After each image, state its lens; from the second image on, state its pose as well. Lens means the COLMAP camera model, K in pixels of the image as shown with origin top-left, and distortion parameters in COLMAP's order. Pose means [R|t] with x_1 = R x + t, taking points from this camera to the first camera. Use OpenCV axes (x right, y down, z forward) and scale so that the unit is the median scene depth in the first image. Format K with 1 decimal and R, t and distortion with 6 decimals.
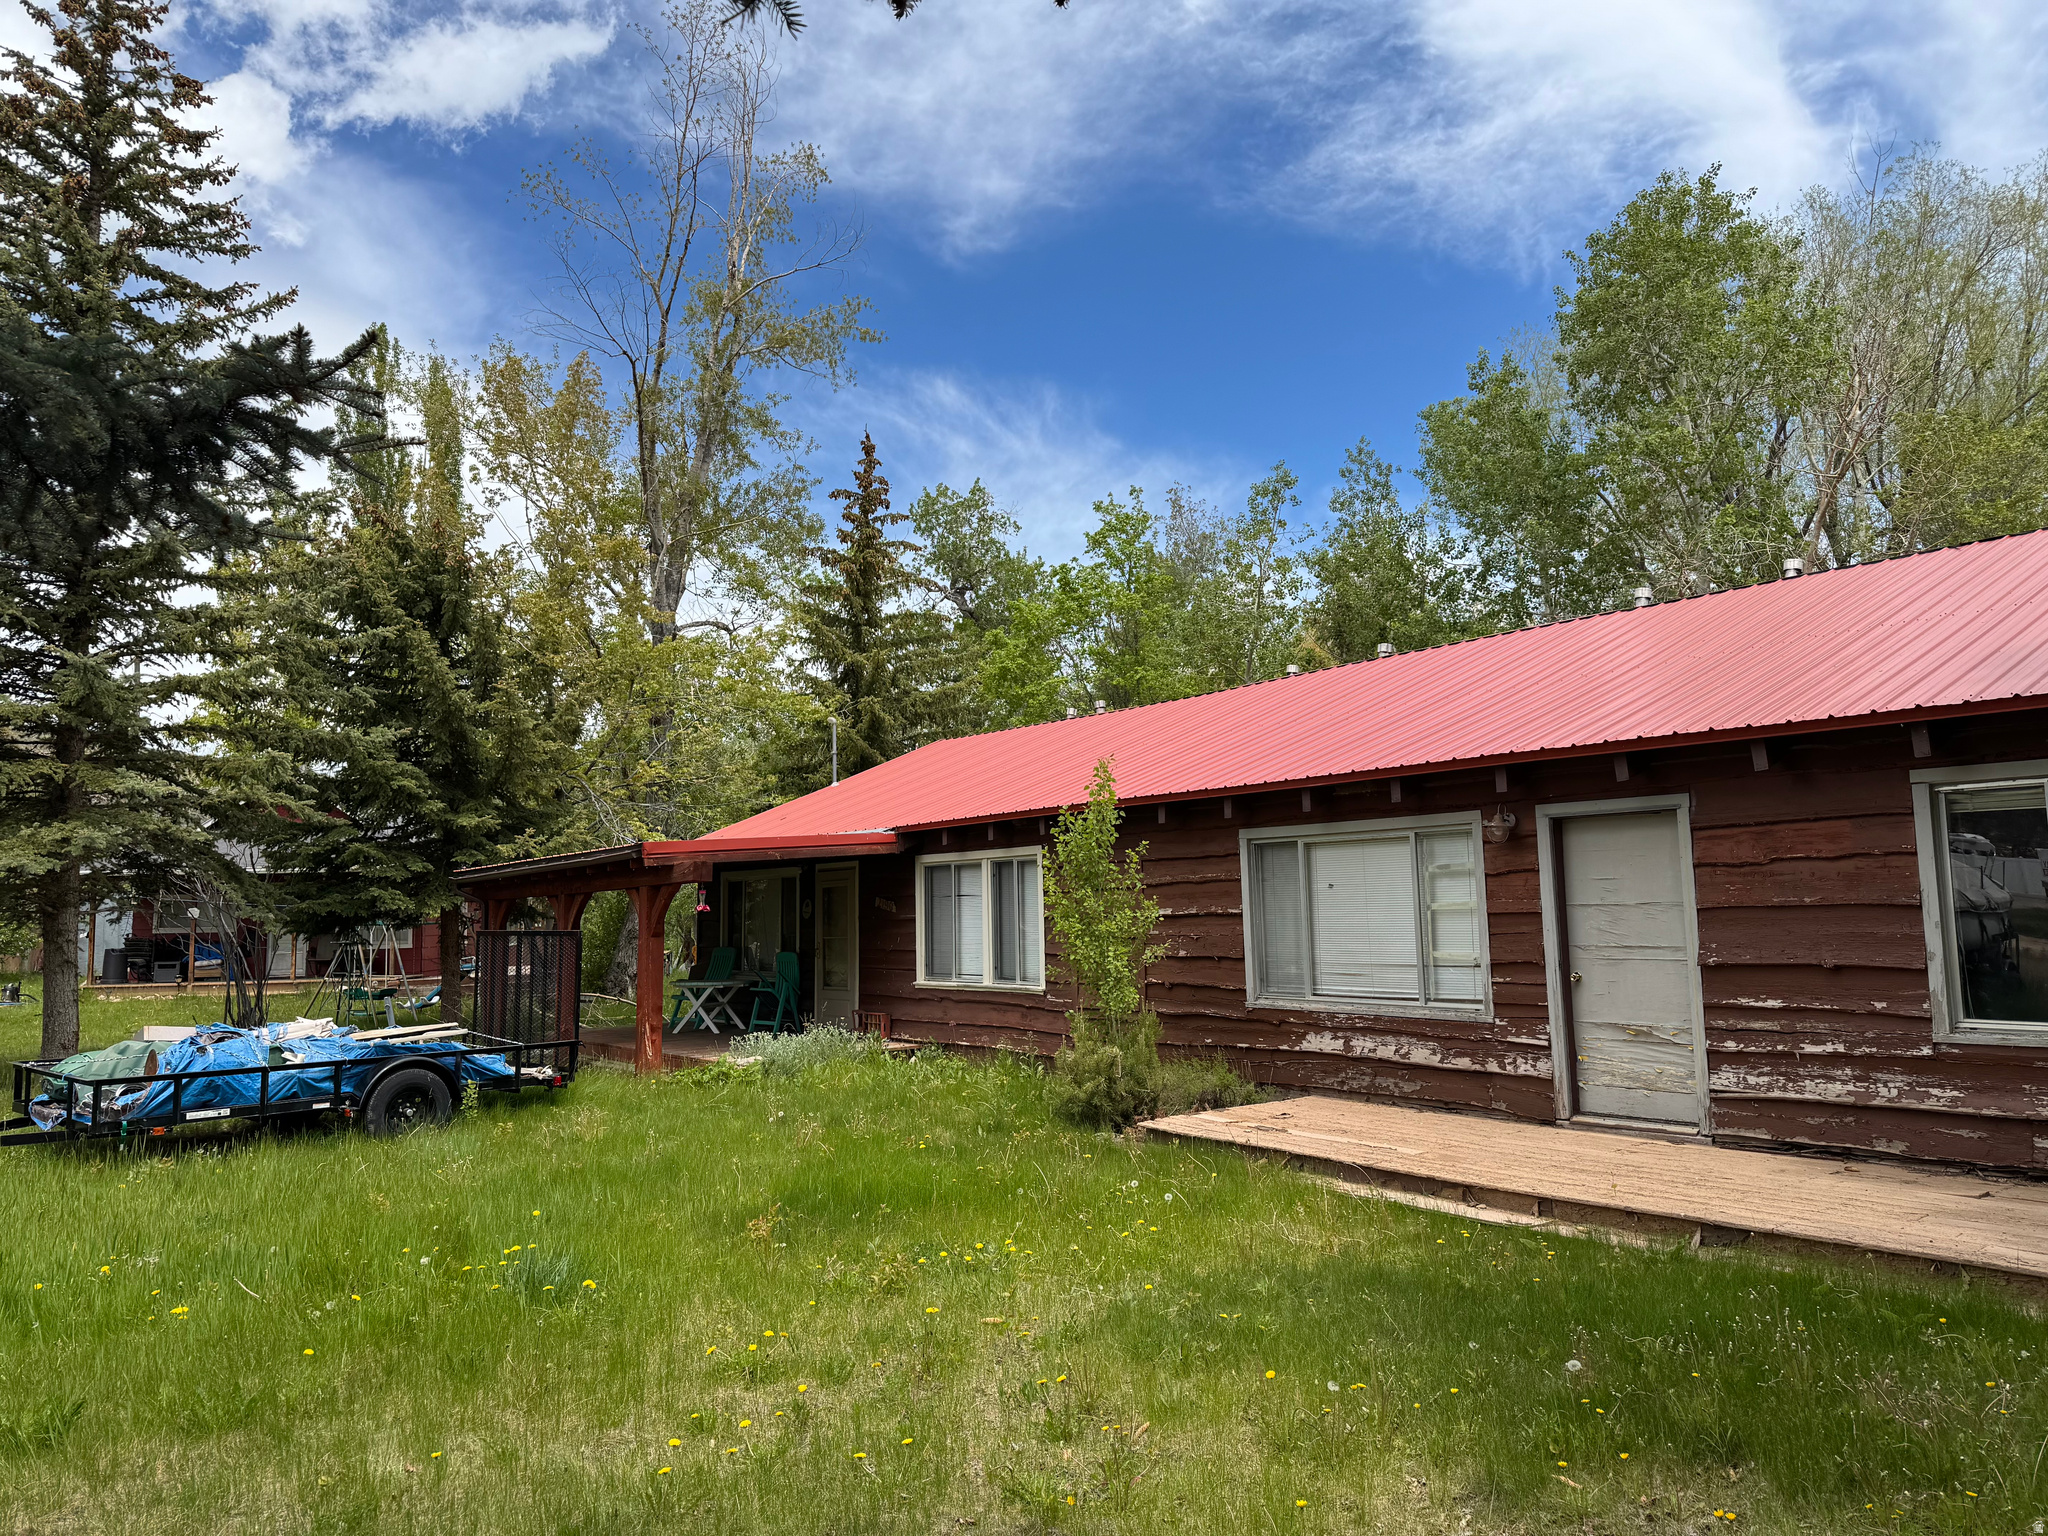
lens RADIAL K [[1447.2, 0, 1014.3], [0, 1447.2, 736.0], [0, 0, 1]] dist [0.069986, -0.080867]
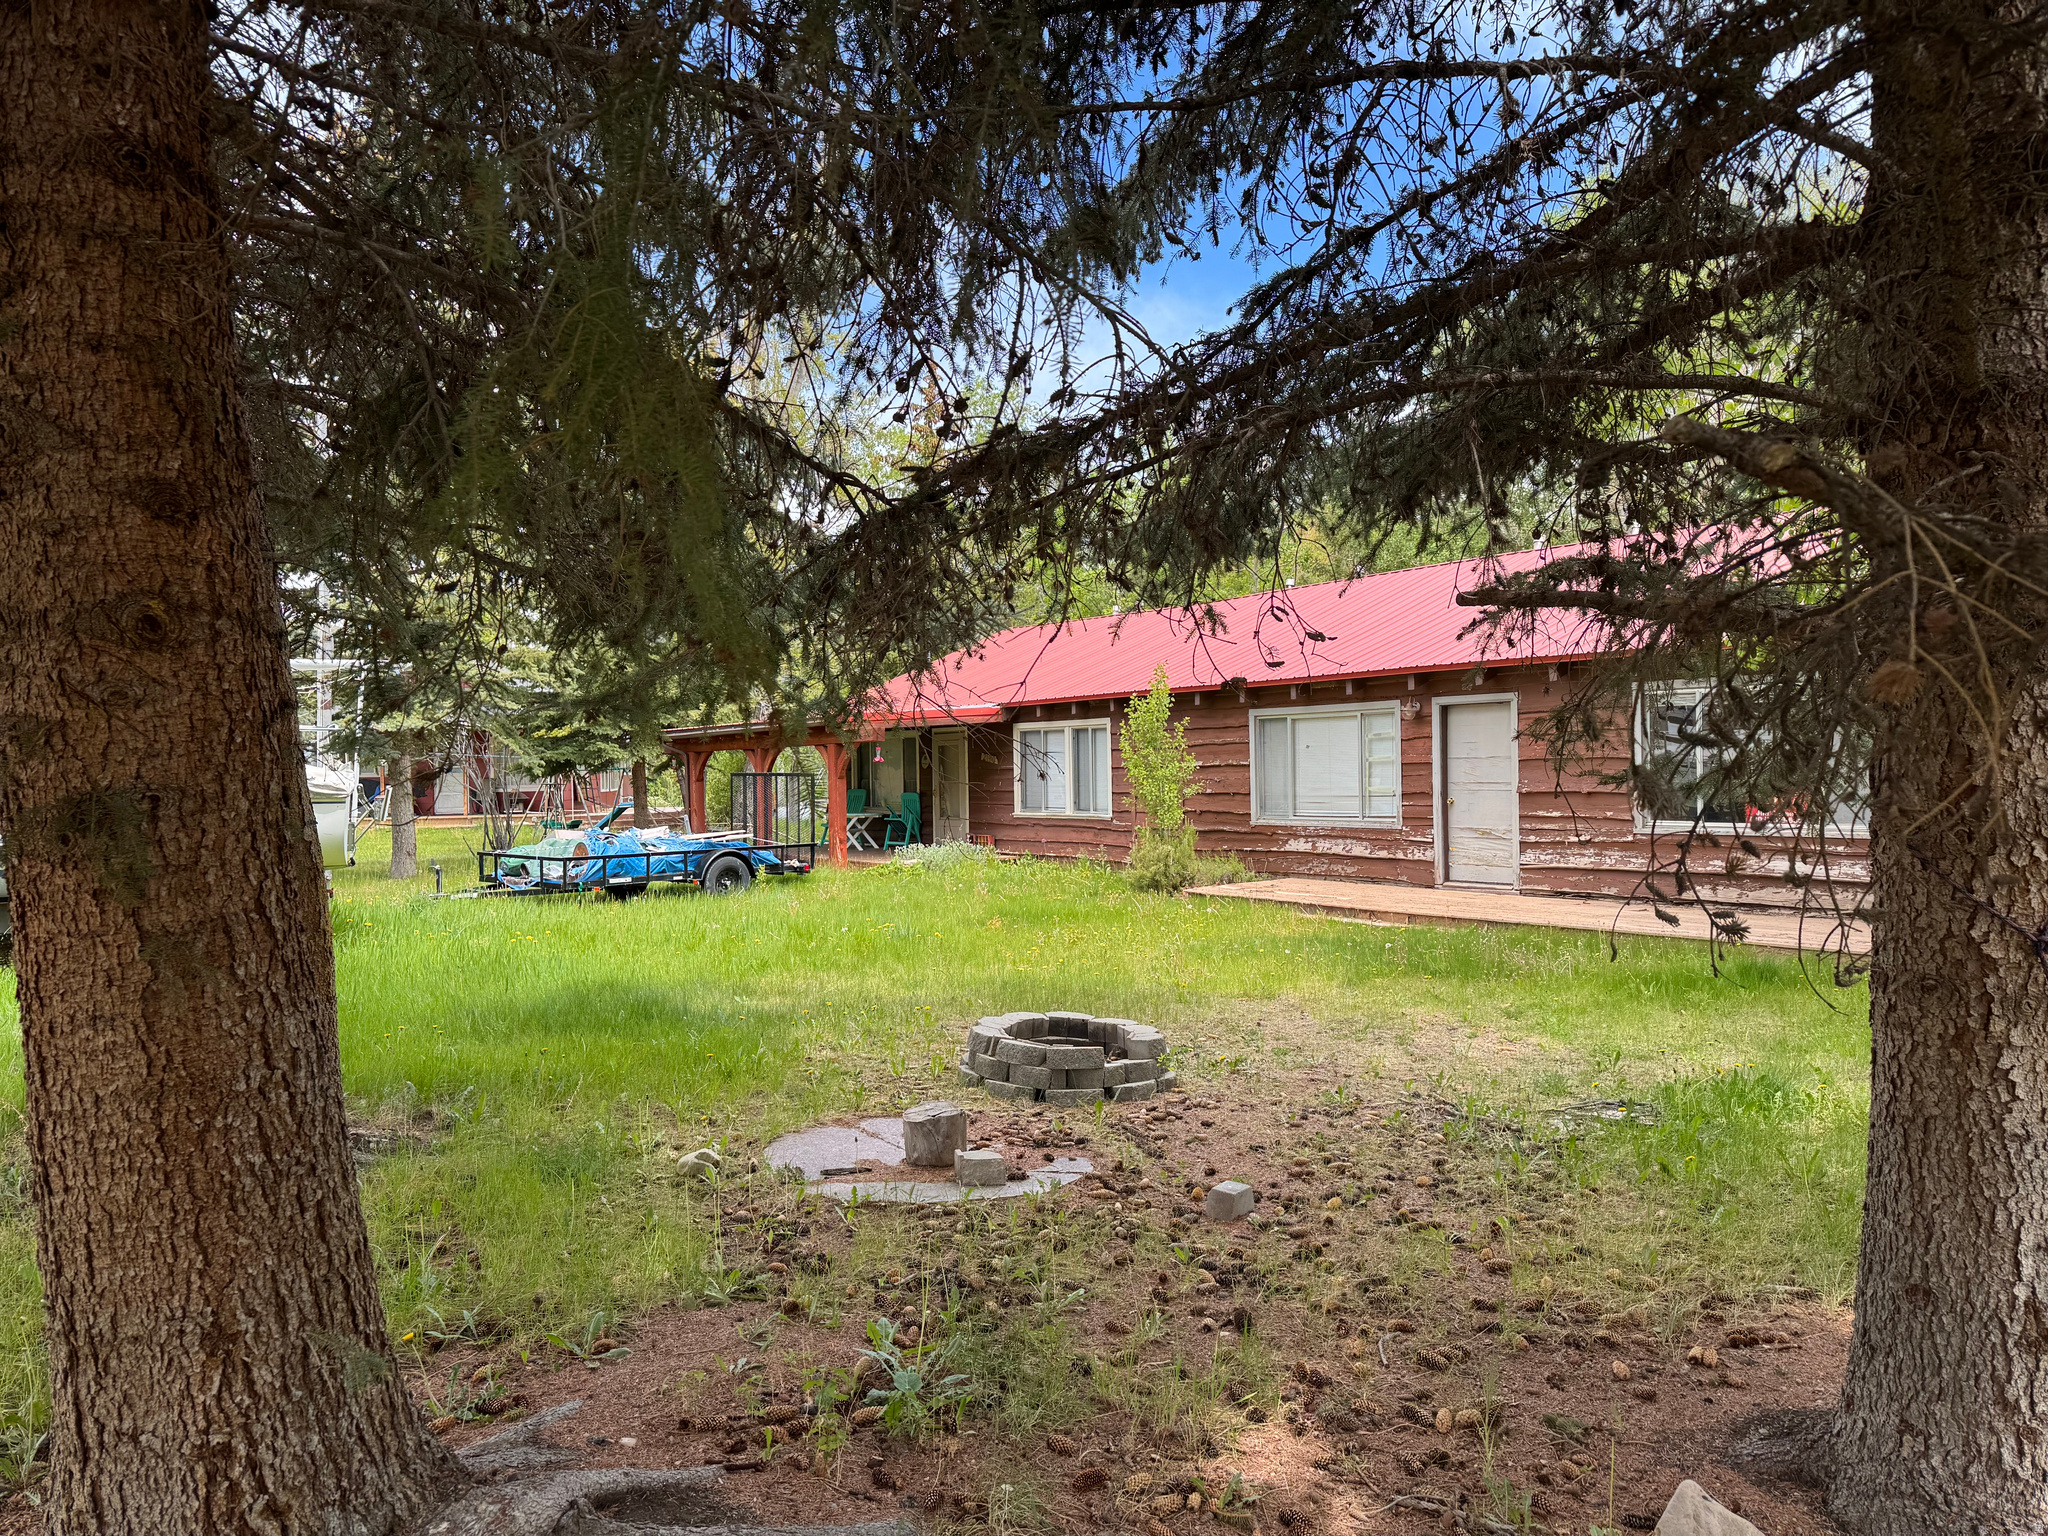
lens RADIAL K [[1447.2, 0, 1016.3], [0, 1447.2, 778.4], [0, 0, 1]] dist [0.069986, -0.080867]
pose [[0.999986, 0.004233, 0.003292, -0.102632], [-0.004616, 0.991921, 0.126772, -0.060627], [-0.002729, -0.126786, 0.991926, -0.565982]]
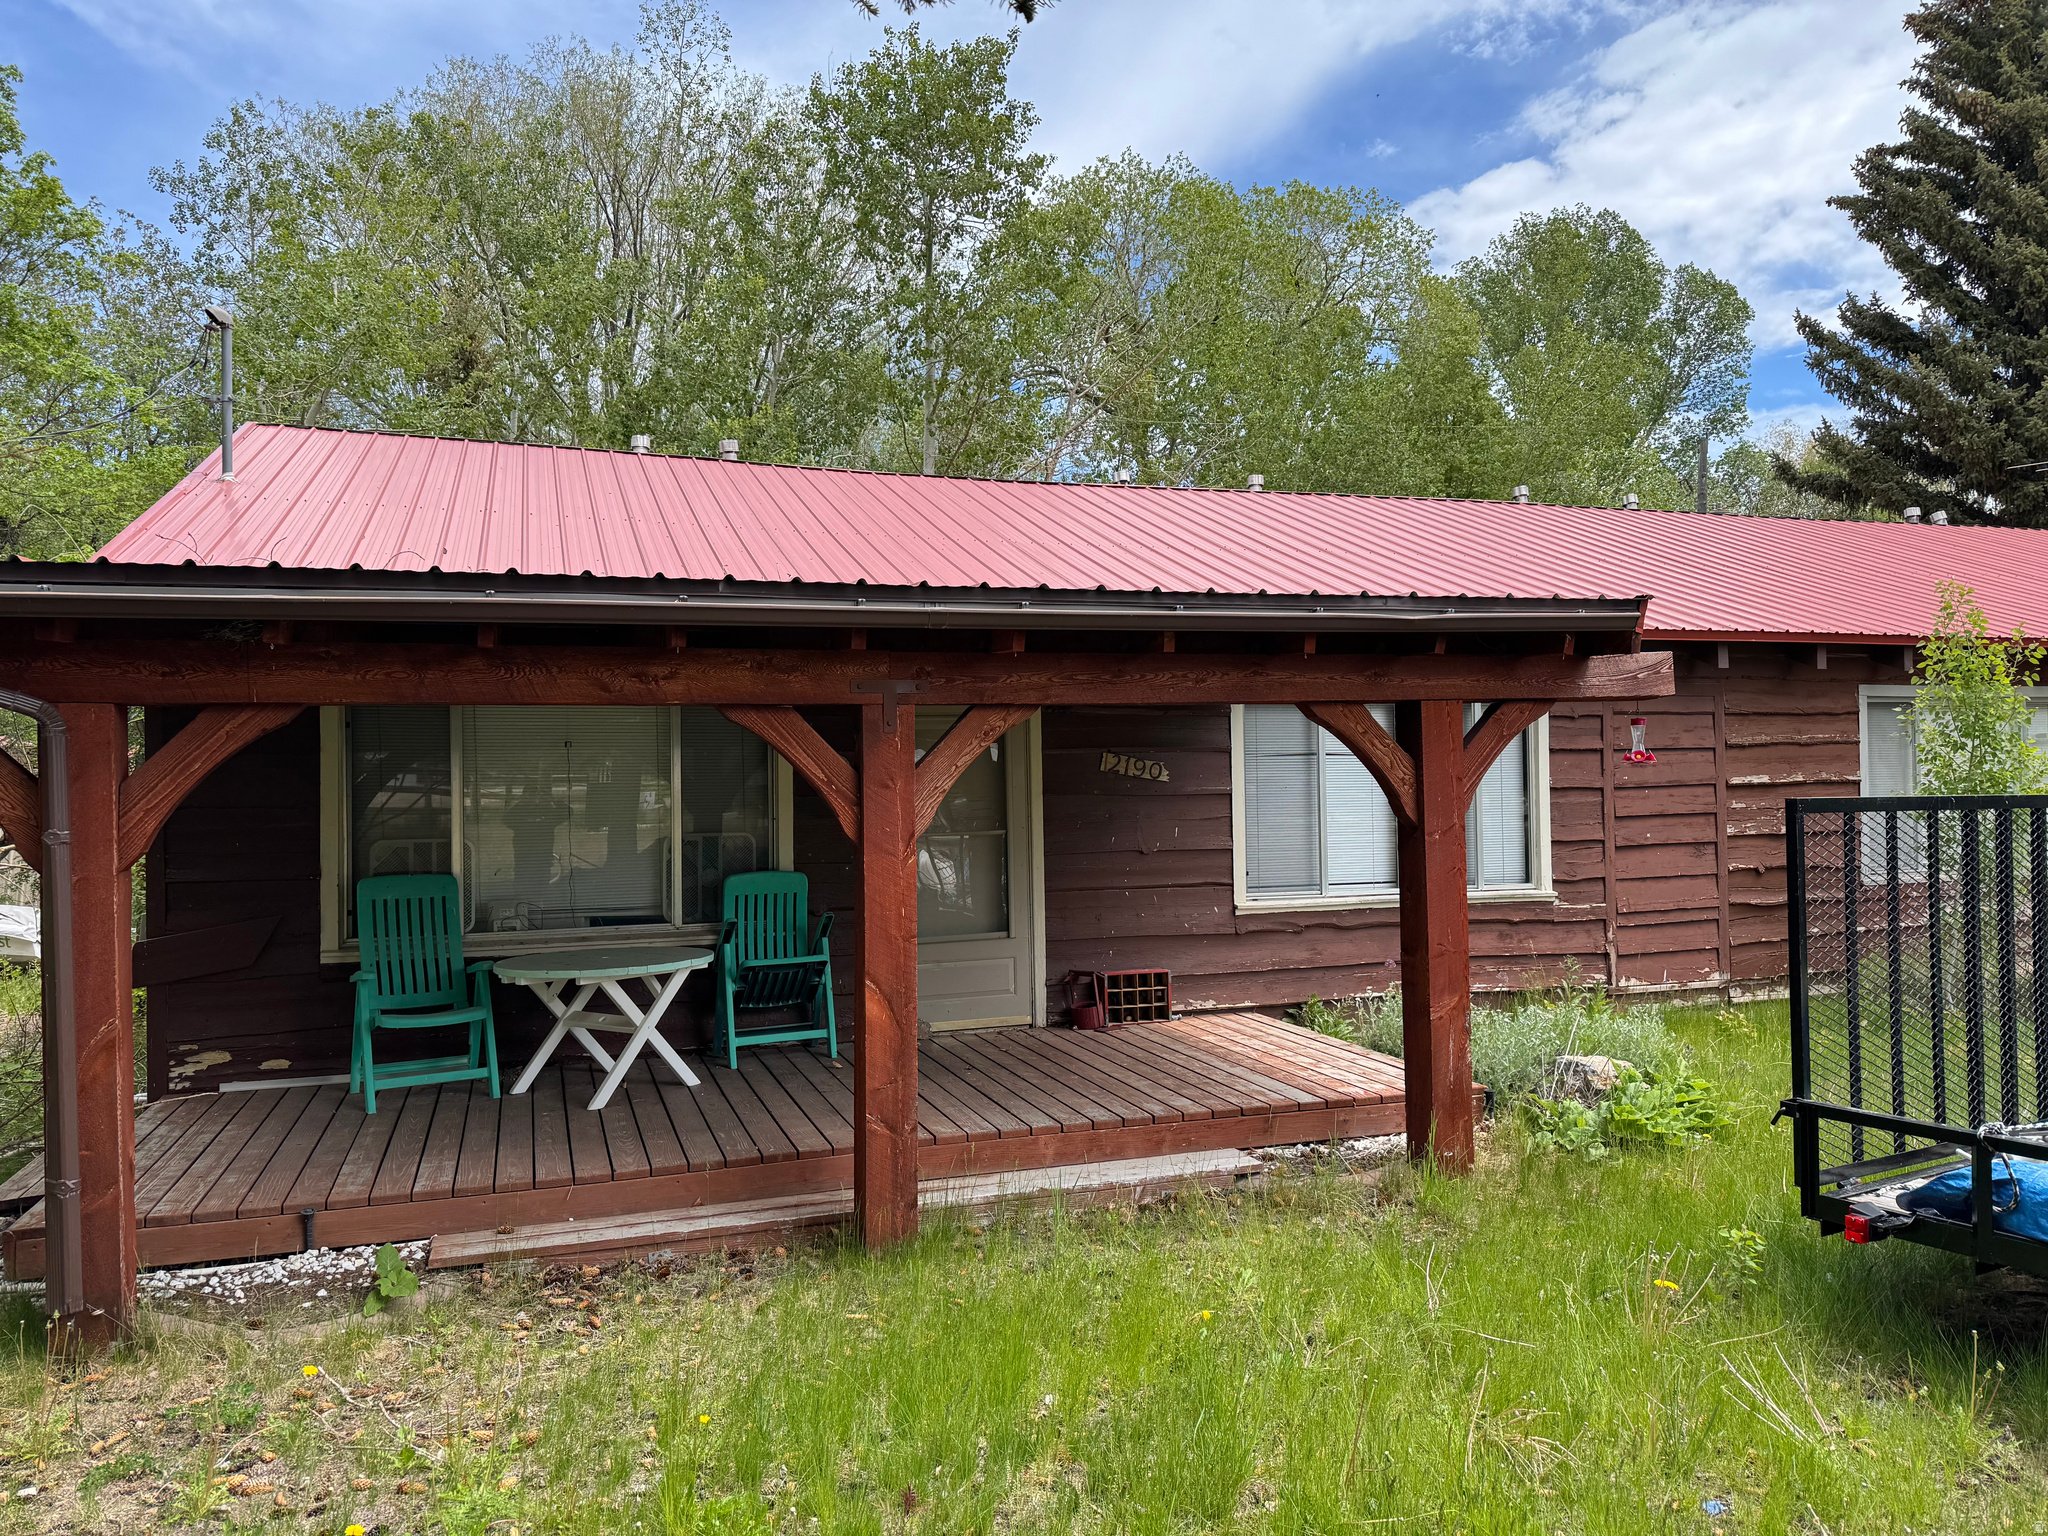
lens RADIAL K [[1447.2, 0, 1025.7], [0, 1447.2, 770.7], [0, 0, 1]] dist [0.069986, -0.080867]
pose [[0.314251, 0.025747, 0.948991, -0.908010], [-0.103714, 0.994580, 0.007360, 0.177335], [-0.943658, -0.100737, 0.315218, 1.314435]]
